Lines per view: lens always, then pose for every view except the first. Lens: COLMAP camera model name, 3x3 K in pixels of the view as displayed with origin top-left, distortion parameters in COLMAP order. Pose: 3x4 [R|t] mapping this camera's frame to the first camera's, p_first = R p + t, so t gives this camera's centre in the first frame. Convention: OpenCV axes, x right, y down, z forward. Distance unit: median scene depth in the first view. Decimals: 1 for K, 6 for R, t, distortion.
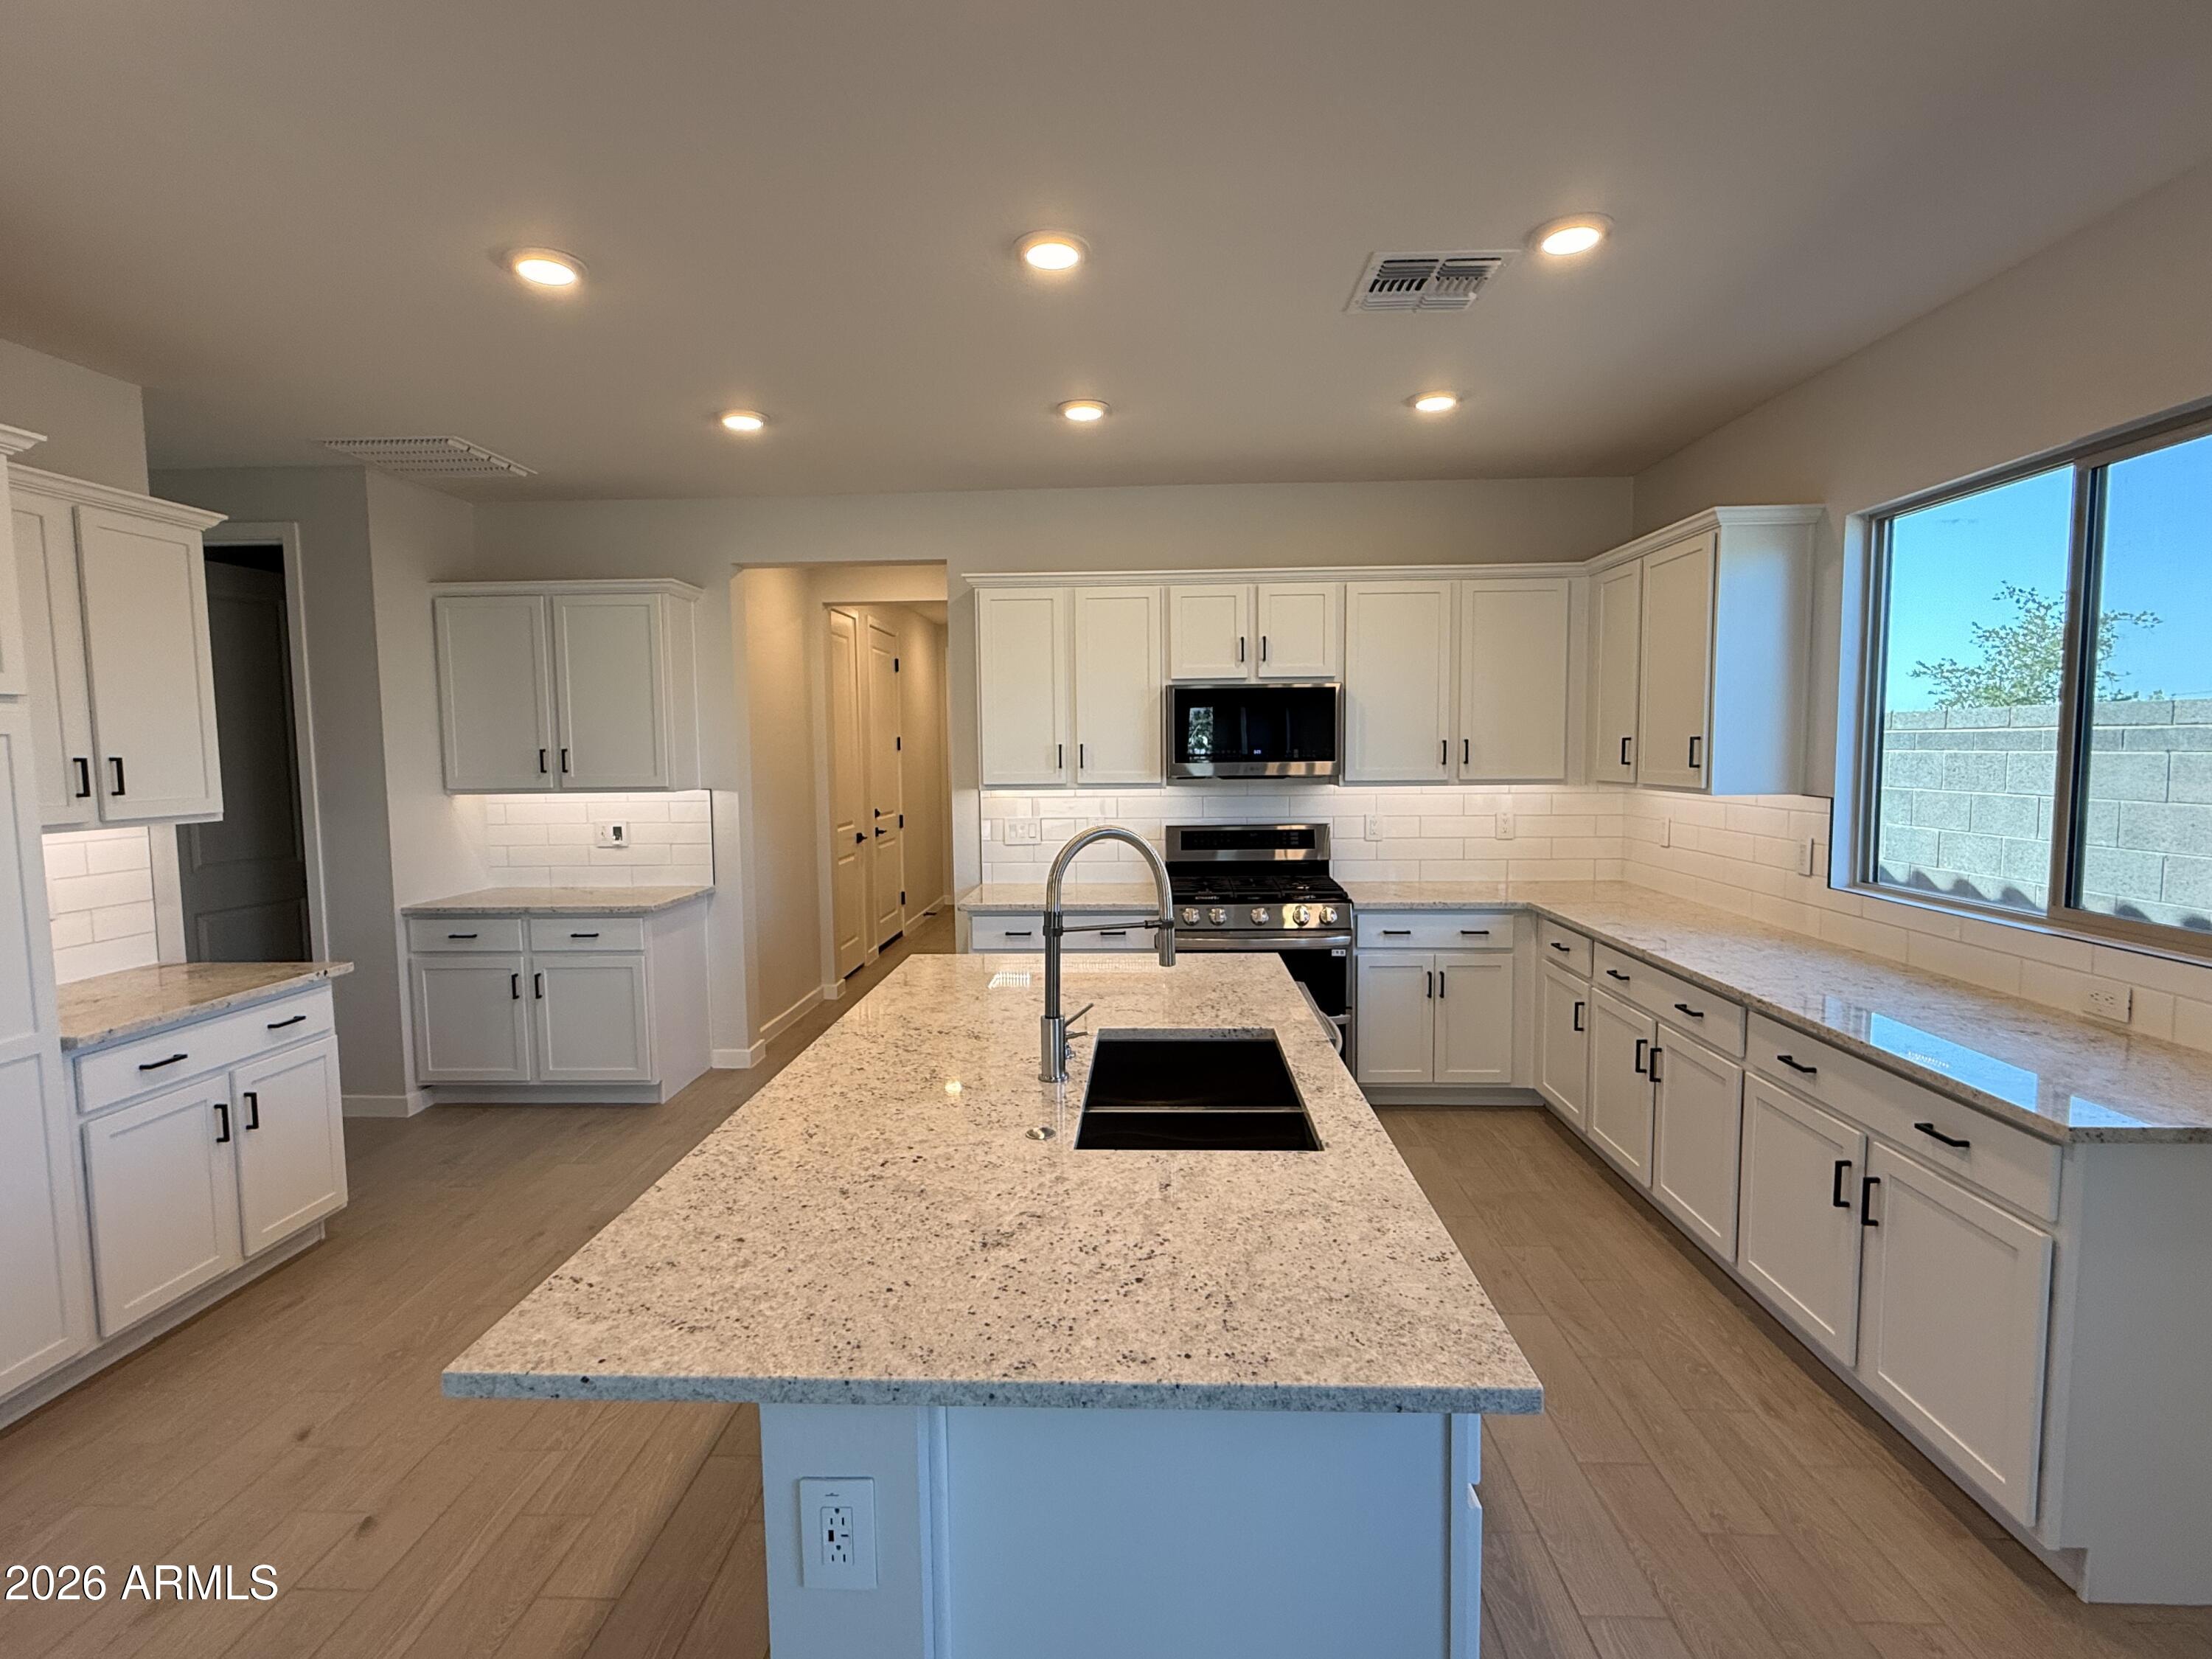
lens RADIAL K [[1069.9, 0, 1106.0], [0, 1069.9, 829.5], [0, 0, 1]] dist [0.000500, 0.000393]
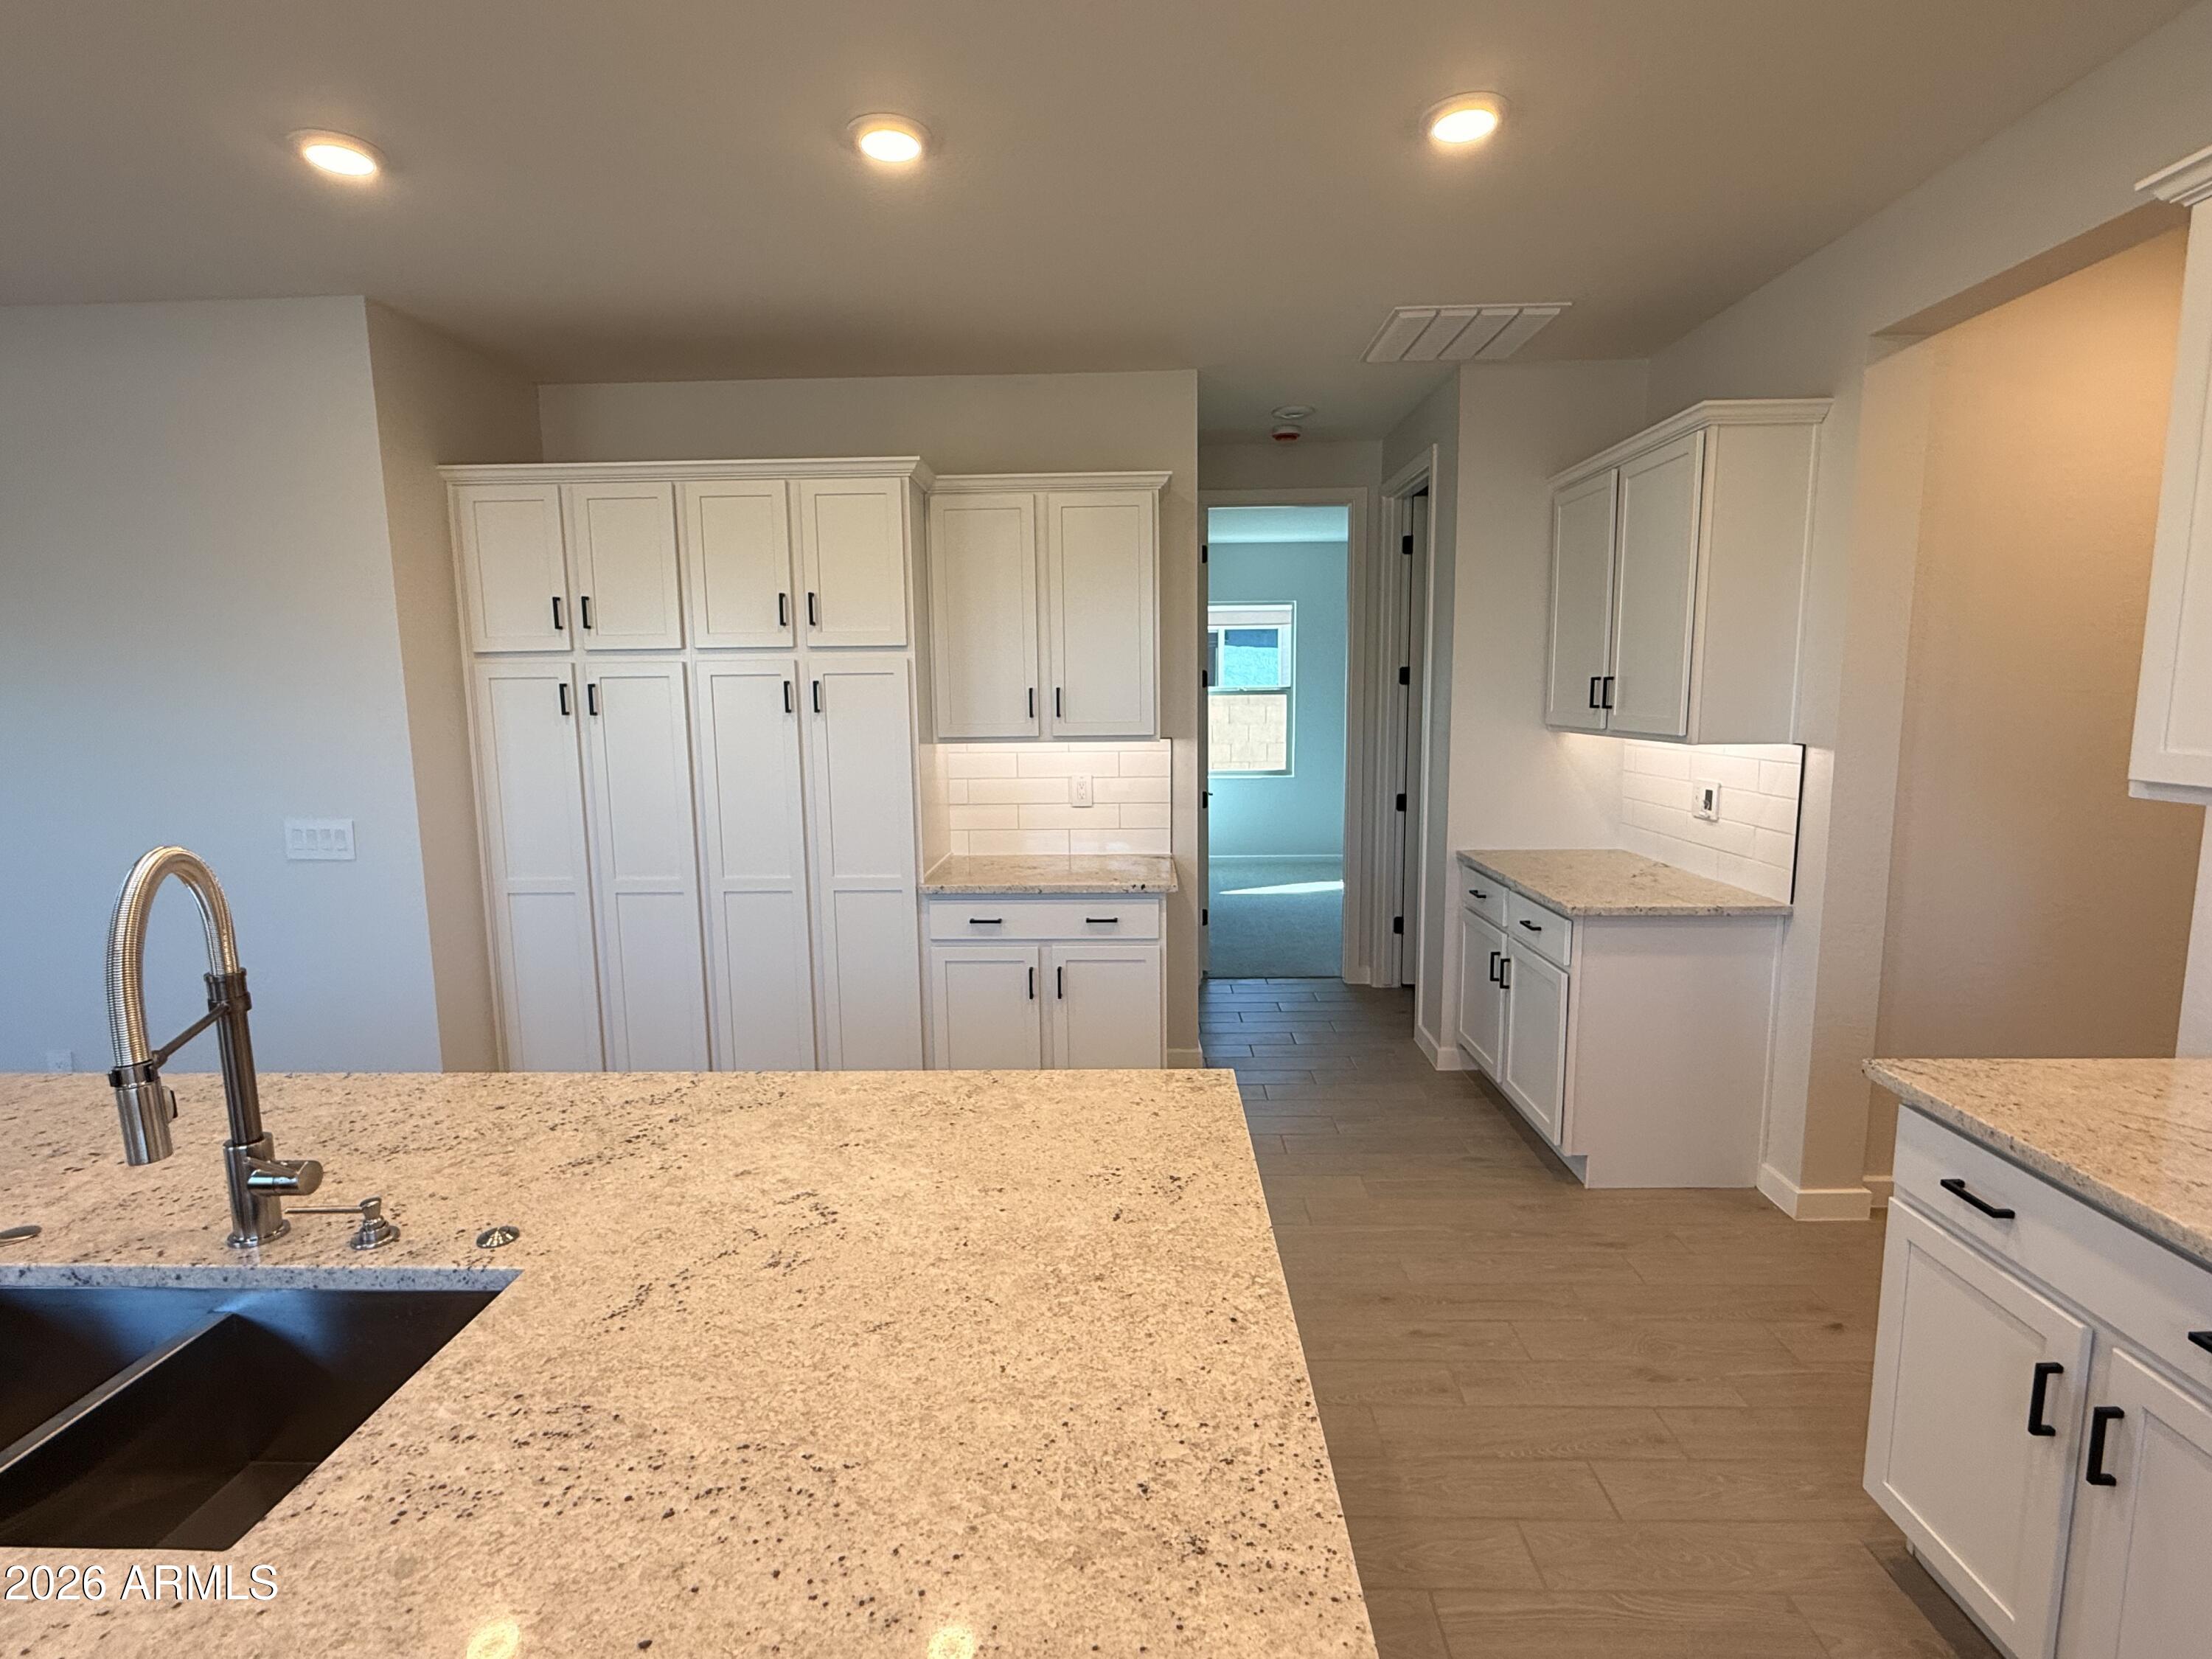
lens RADIAL K [[1069.9, 0, 1106.0], [0, 1069.9, 829.5], [0, 0, 1]] dist [0.000500, 0.000393]
pose [[0.011607, 0.142832, -0.989679, 0.247723], [-0.066927, 0.987637, 0.141752, -0.055376], [0.997690, 0.064590, 0.021023, 0.675506]]
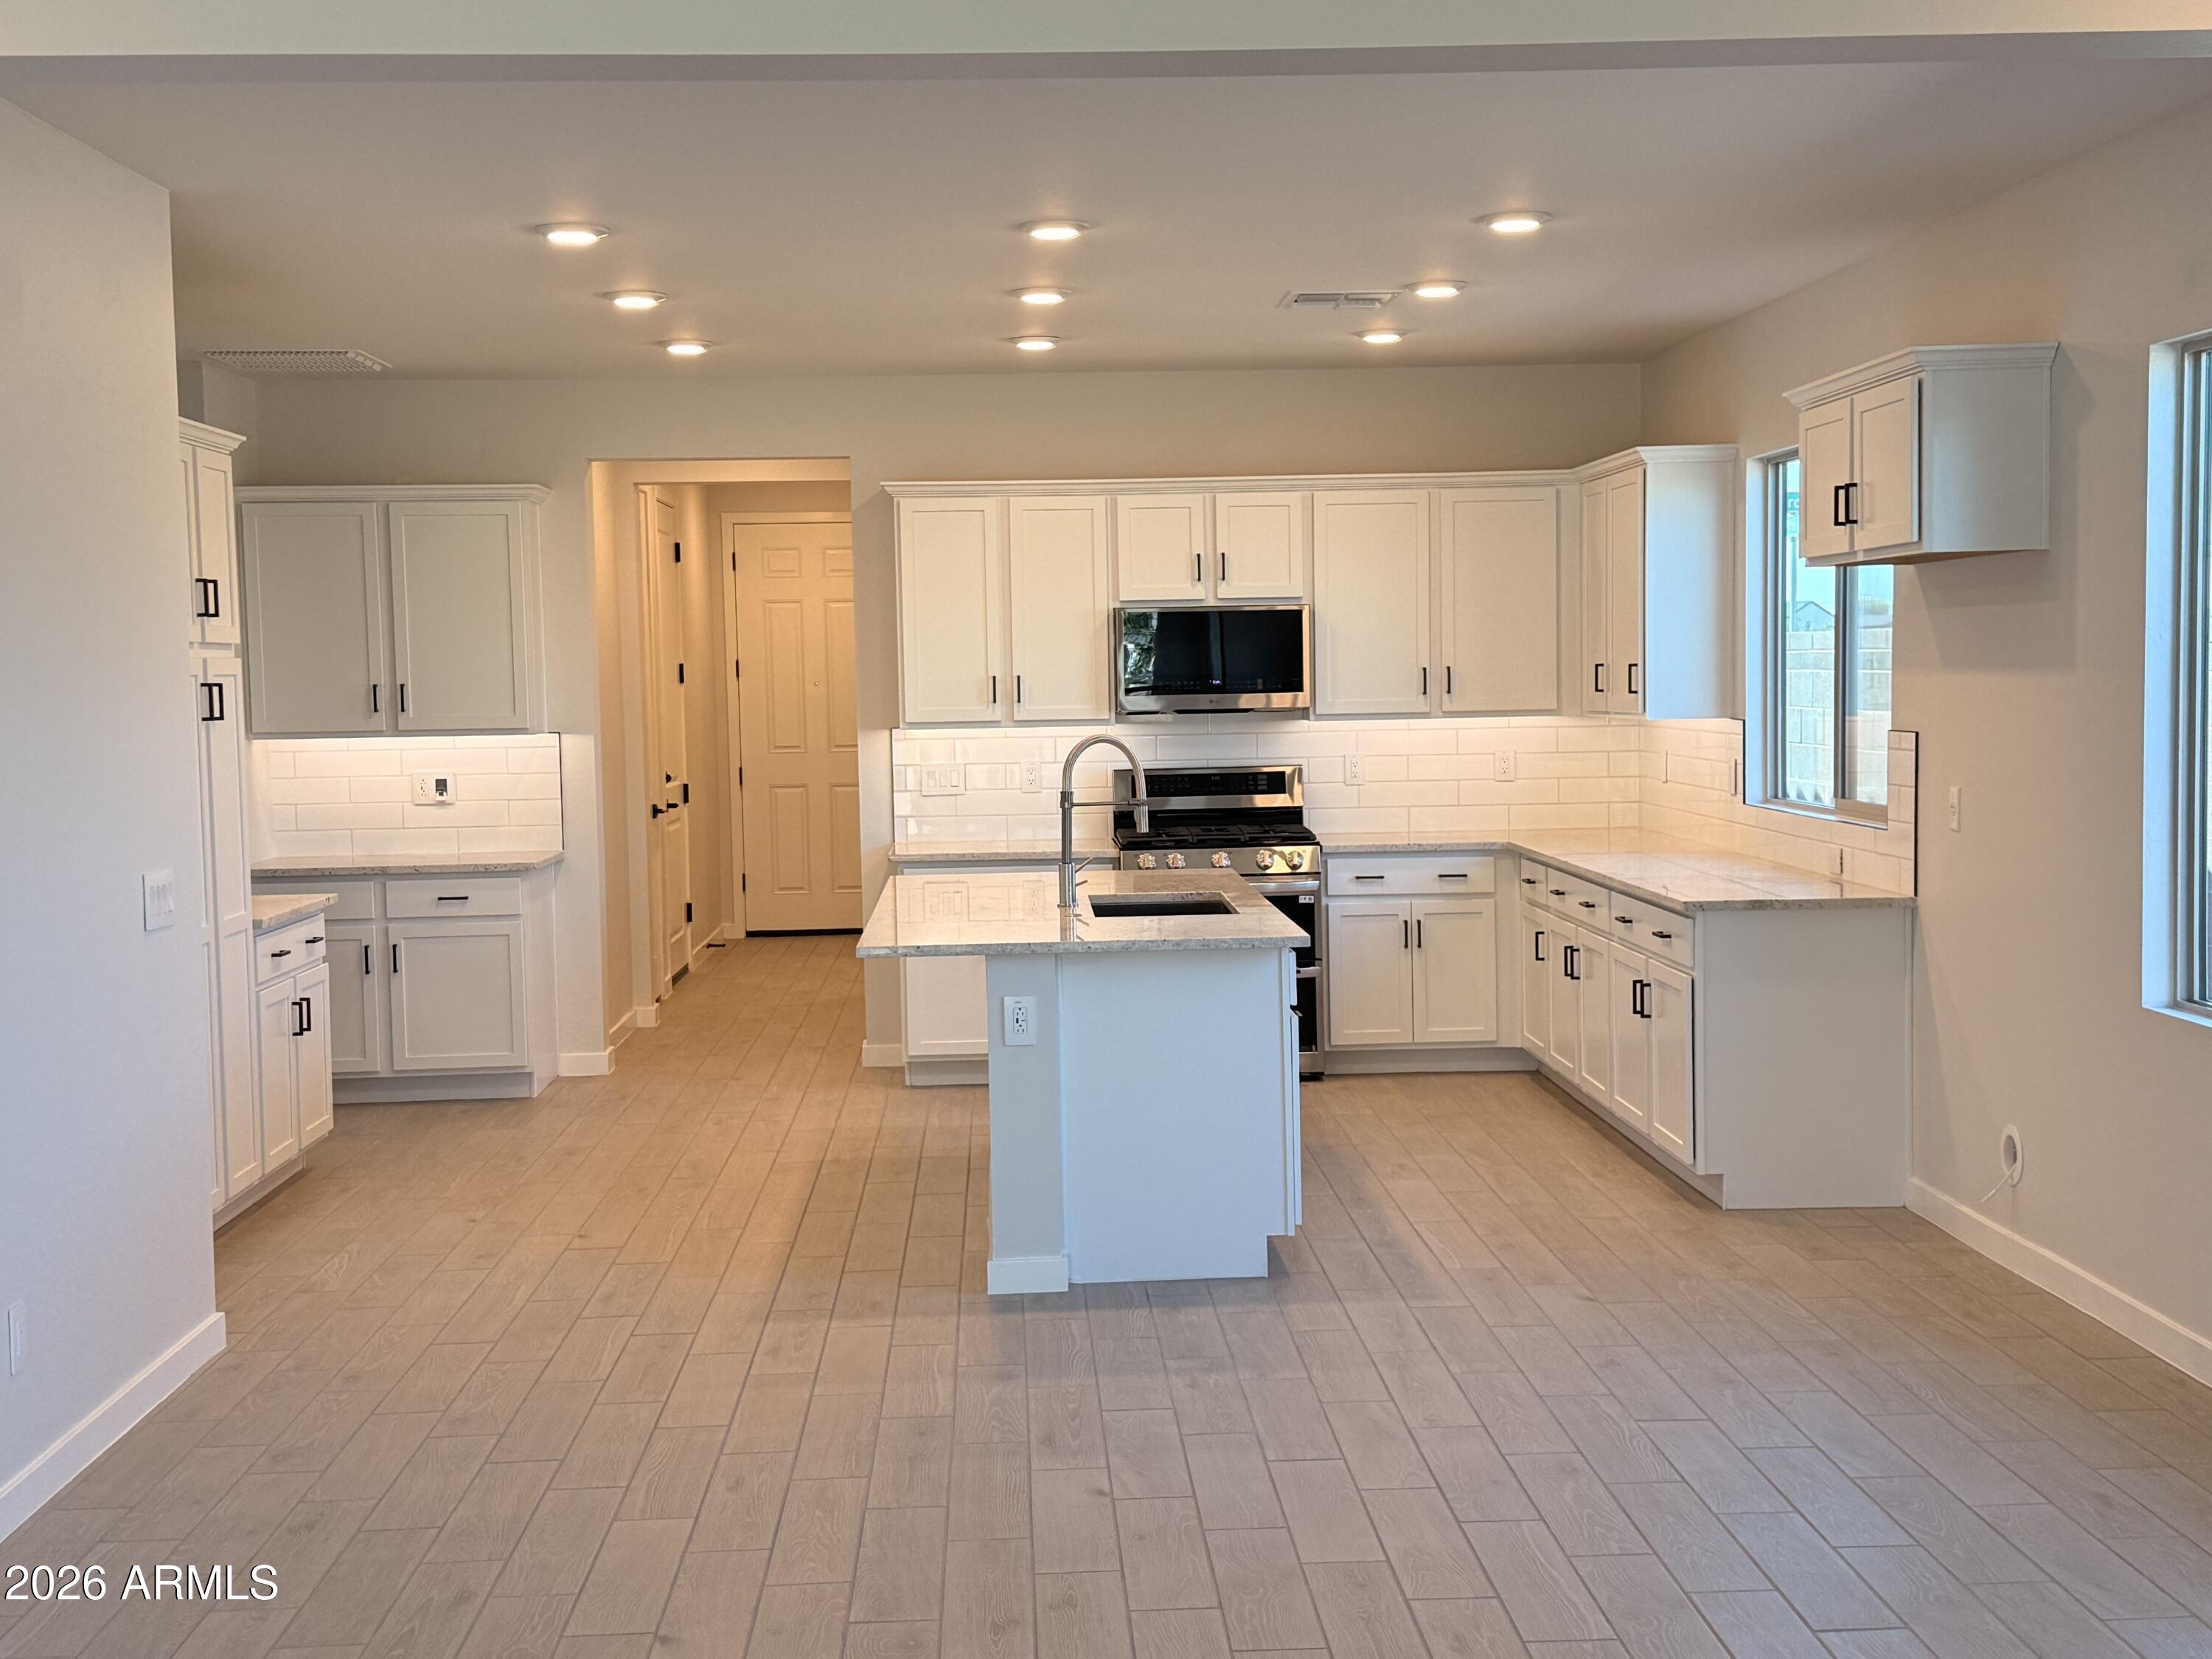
lens RADIAL K [[2728.5, 0, 1116.4], [0, 2728.5, 841.9], [0, 0, 1]] dist [0.183985, -0.004781]
pose [[0.996315, -0.013205, 0.084751, -0.138203], [0.014384, 0.999808, -0.013320, 0.090549], [-0.084559, 0.014490, 0.996313, -1.273269]]
